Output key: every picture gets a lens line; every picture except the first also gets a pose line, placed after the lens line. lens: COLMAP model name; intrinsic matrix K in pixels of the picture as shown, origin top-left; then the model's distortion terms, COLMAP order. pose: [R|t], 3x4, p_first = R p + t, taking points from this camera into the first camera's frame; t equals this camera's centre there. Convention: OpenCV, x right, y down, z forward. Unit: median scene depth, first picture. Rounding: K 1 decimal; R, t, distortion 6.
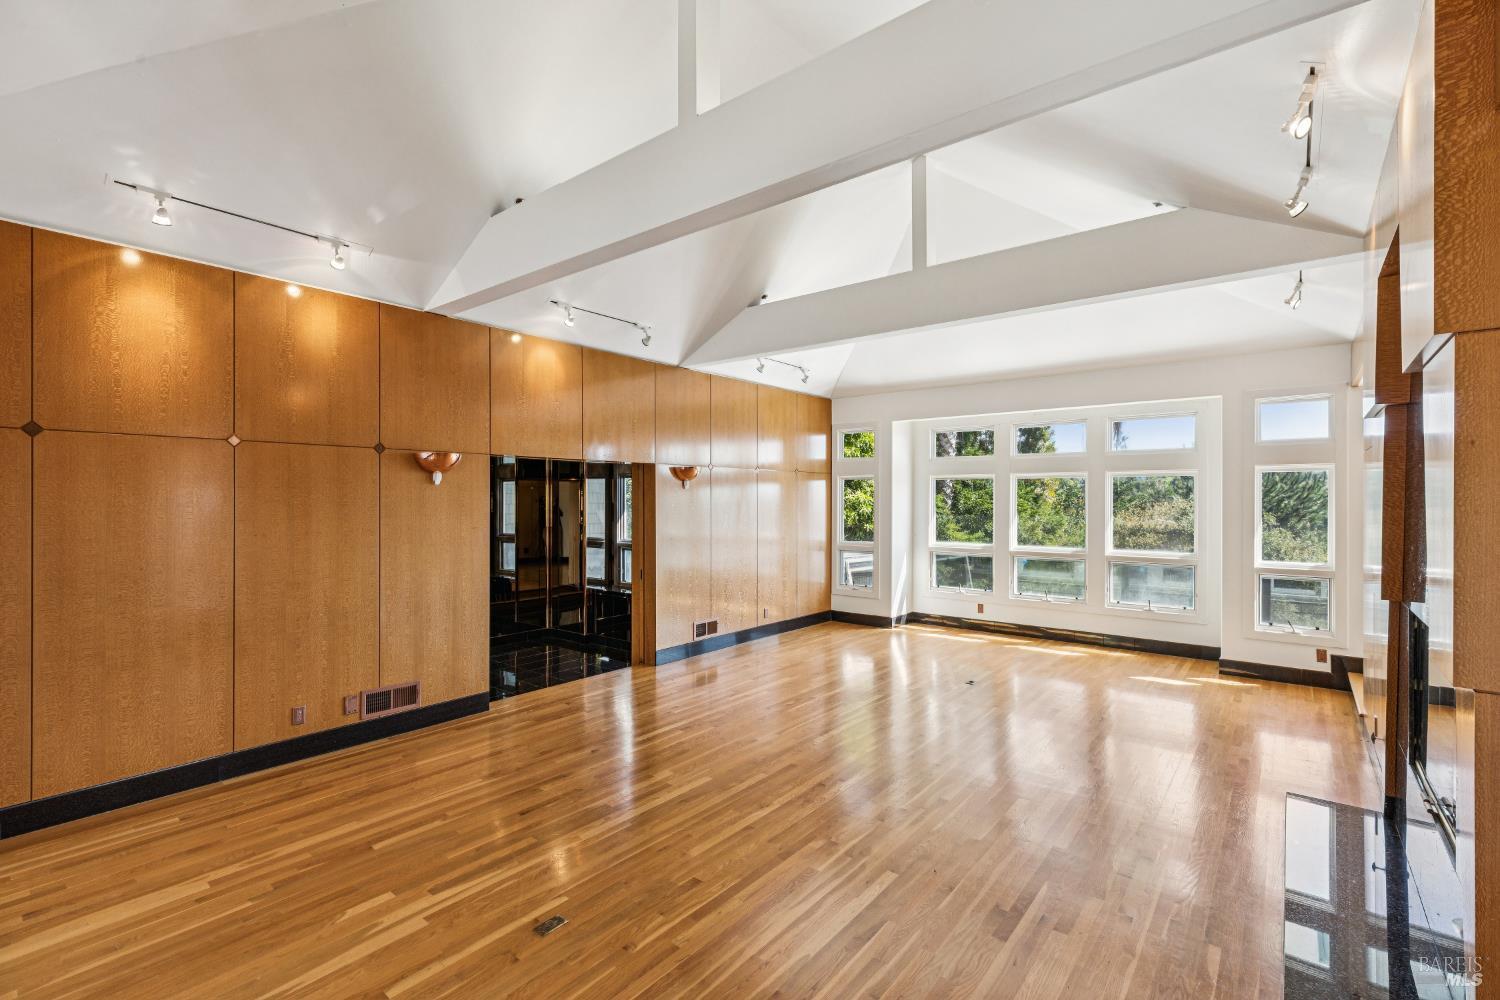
lens RADIAL K [[682.0, 0, 763.5], [0, 682.0, 497.4], [0, 0, 1]] dist [0.009651, -0.000826]
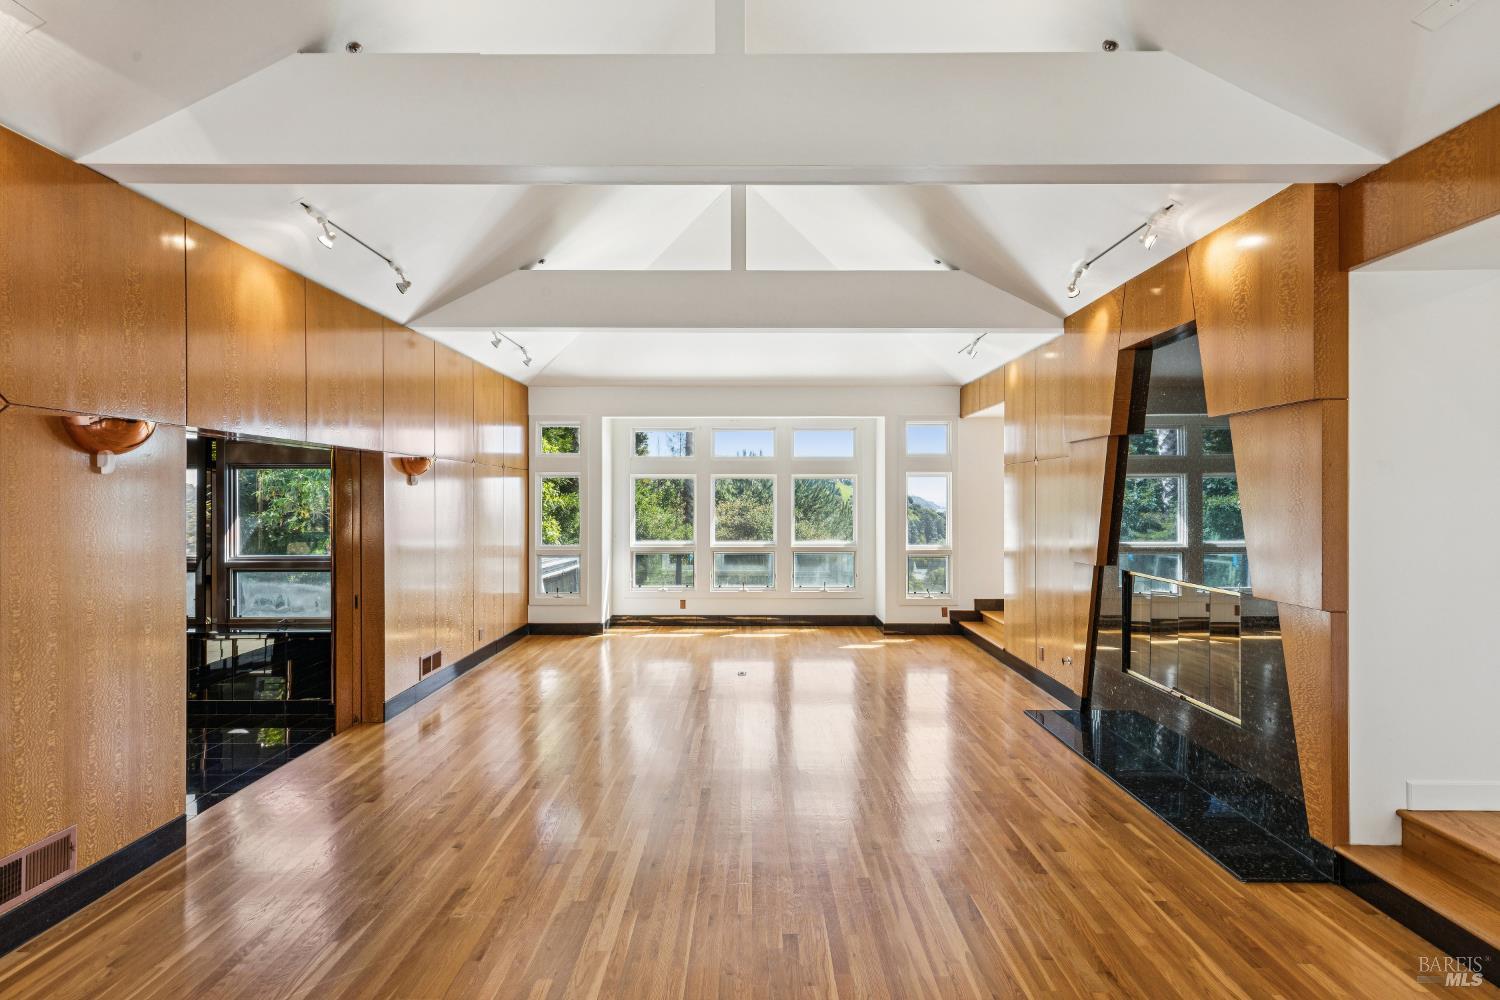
lens RADIAL K [[682.0, 0, 757.3], [0, 682.0, 497.0], [0, 0, 1]] dist [0.009651, -0.000826]
pose [[0.777875, 0.000255, 0.628419, -0.265412], [-0.000641, 1.000000, 0.000388, -0.000034], [-0.628419, -0.000705, 0.777875, 0.135647]]
